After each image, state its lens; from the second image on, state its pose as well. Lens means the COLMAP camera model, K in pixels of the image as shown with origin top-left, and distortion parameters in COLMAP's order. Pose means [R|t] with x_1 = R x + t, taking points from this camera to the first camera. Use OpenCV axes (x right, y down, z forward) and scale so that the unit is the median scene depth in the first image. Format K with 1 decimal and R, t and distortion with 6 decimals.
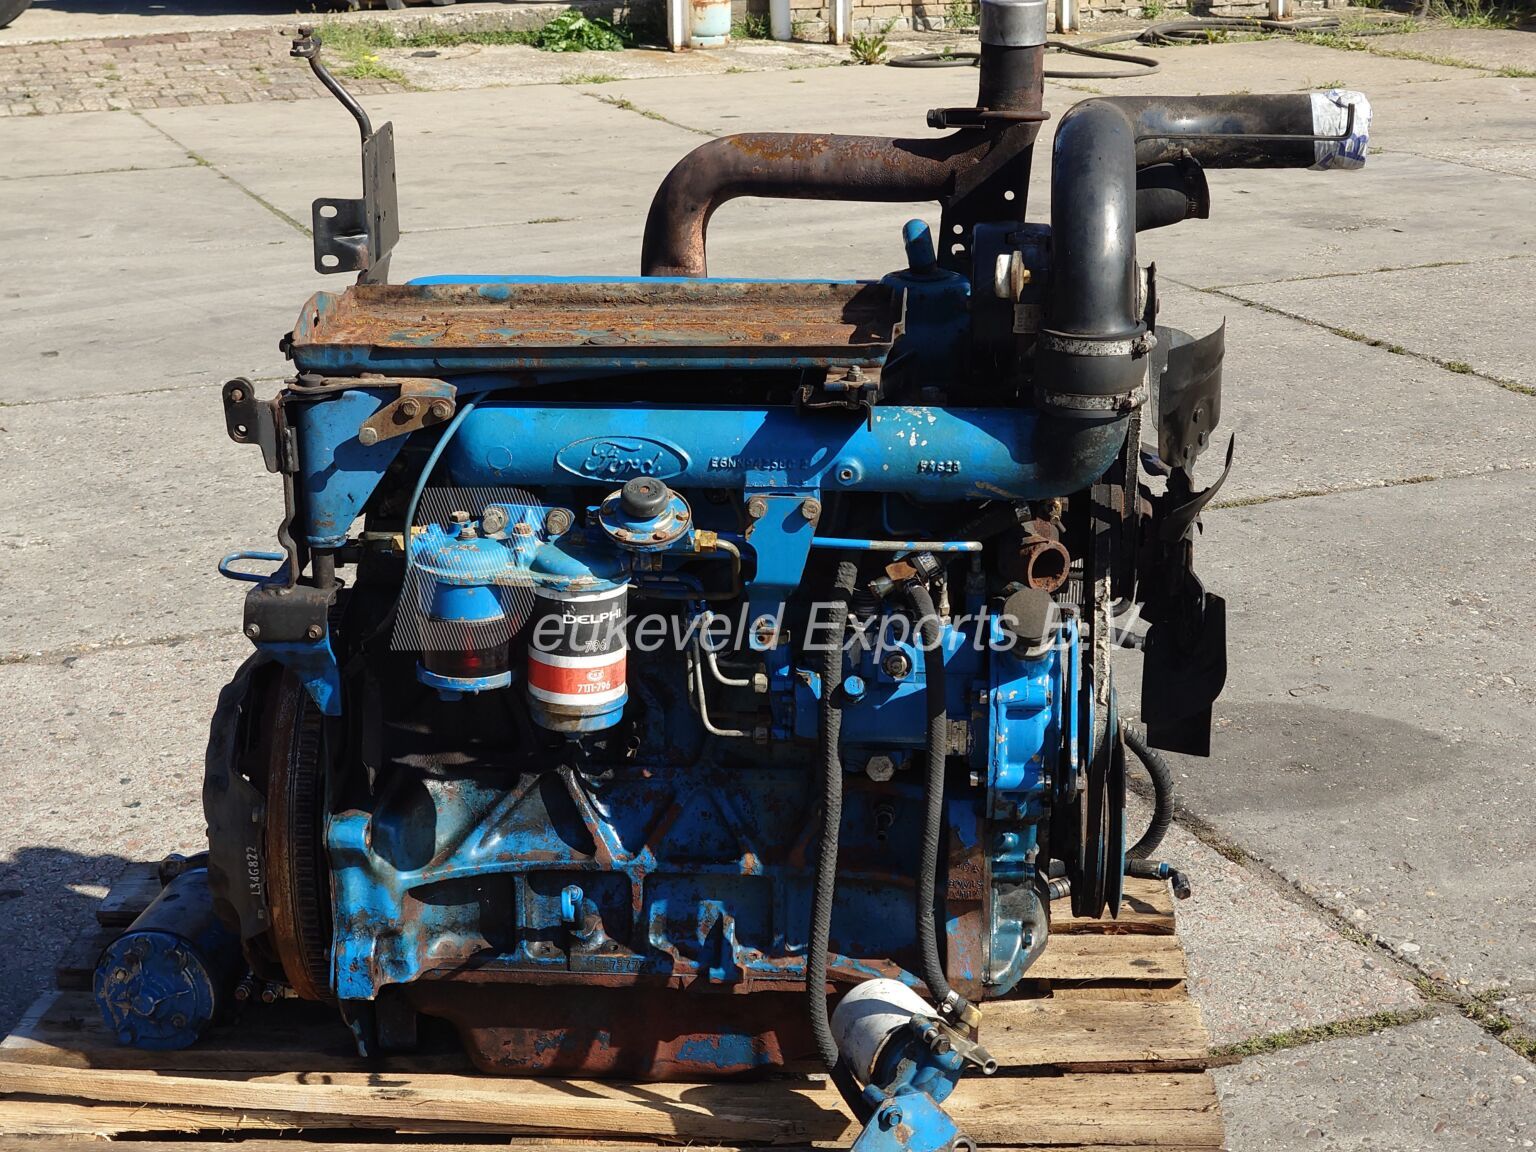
lens RADIAL K [[2647.8, 0, 767.4], [0, 2647.8, 577.3], [0, 0, 1]] dist [0.029167, 0.000000]
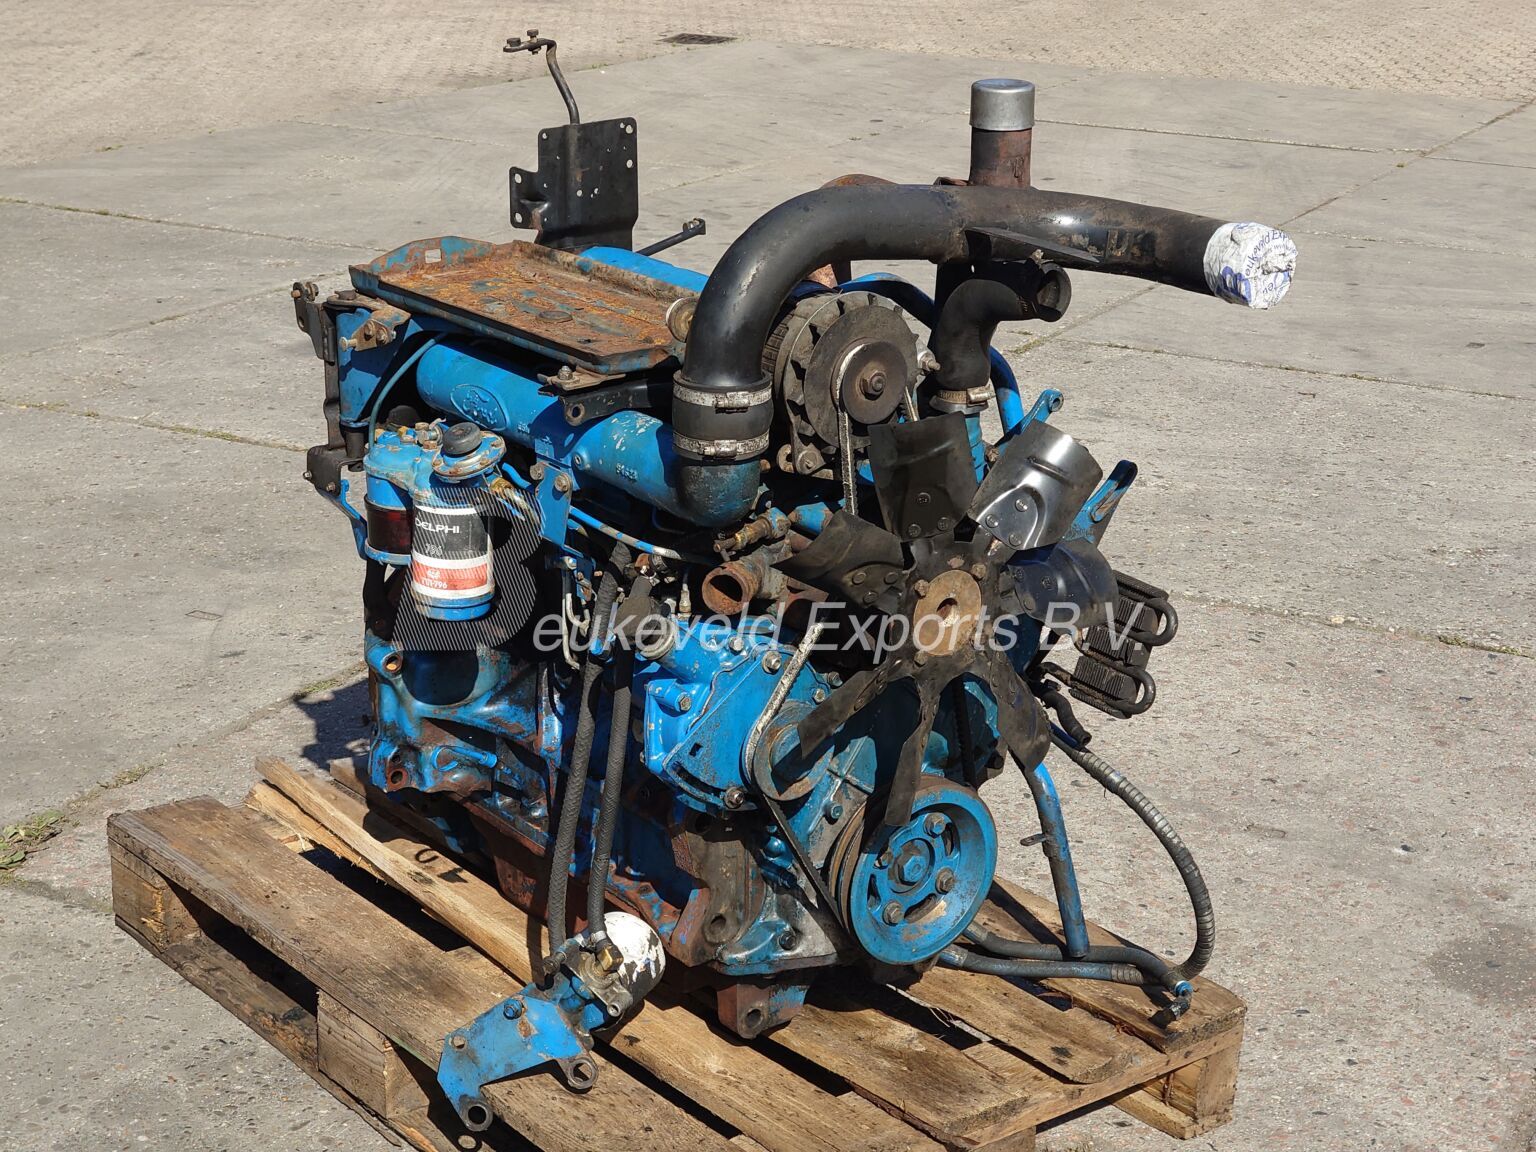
lens RADIAL K [[2647.8, 0, 769.3], [0, 2647.8, 576.0], [0, 0, 1]] dist [0.029167, 0.000000]
pose [[0.663479, 0.261754, -0.700914, 0.901220], [-0.254255, 0.959935, 0.117809, -0.146374], [0.703669, 0.100048, 0.703449, 0.245247]]
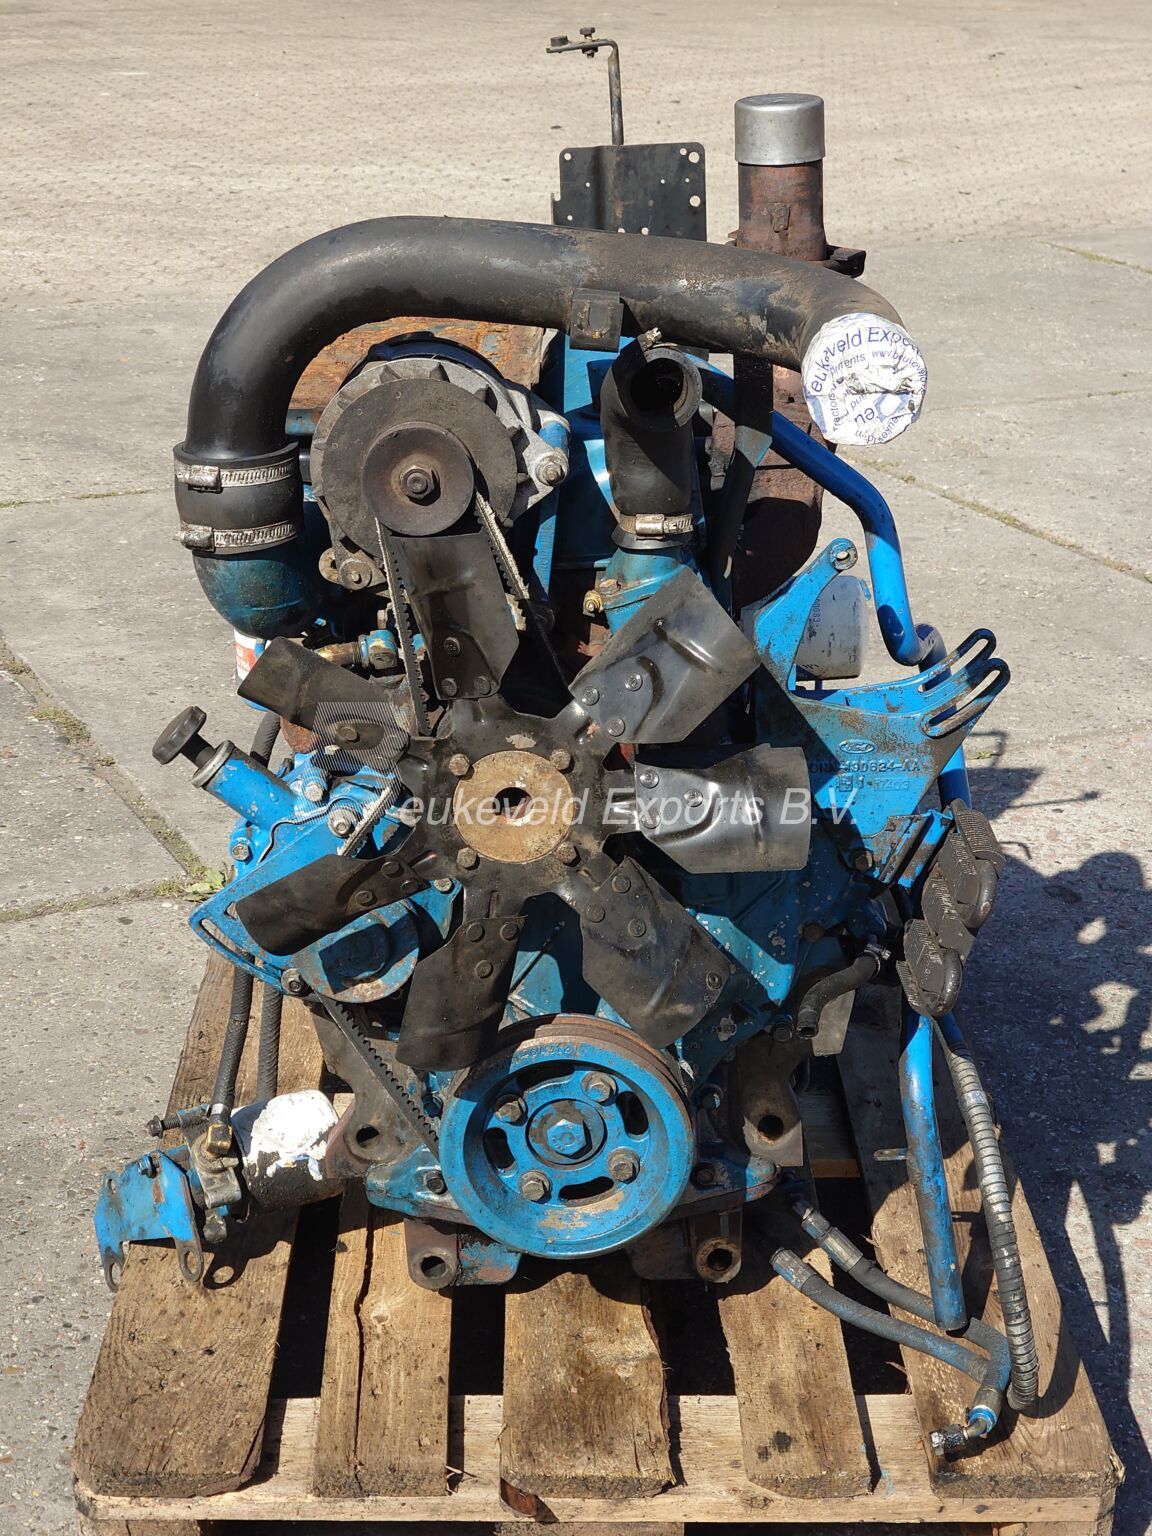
lens RADIAL K [[2647.8, 0, 578.4], [0, 2647.8, 720.2], [0, 0, 1]] dist [0.029167, 0.000000]
pose [[0.054356, 0.351760, -0.934511, 0.936893], [-0.289681, 0.901200, 0.322372, -0.315155], [0.955579, 0.253187, 0.150884, 0.969803]]
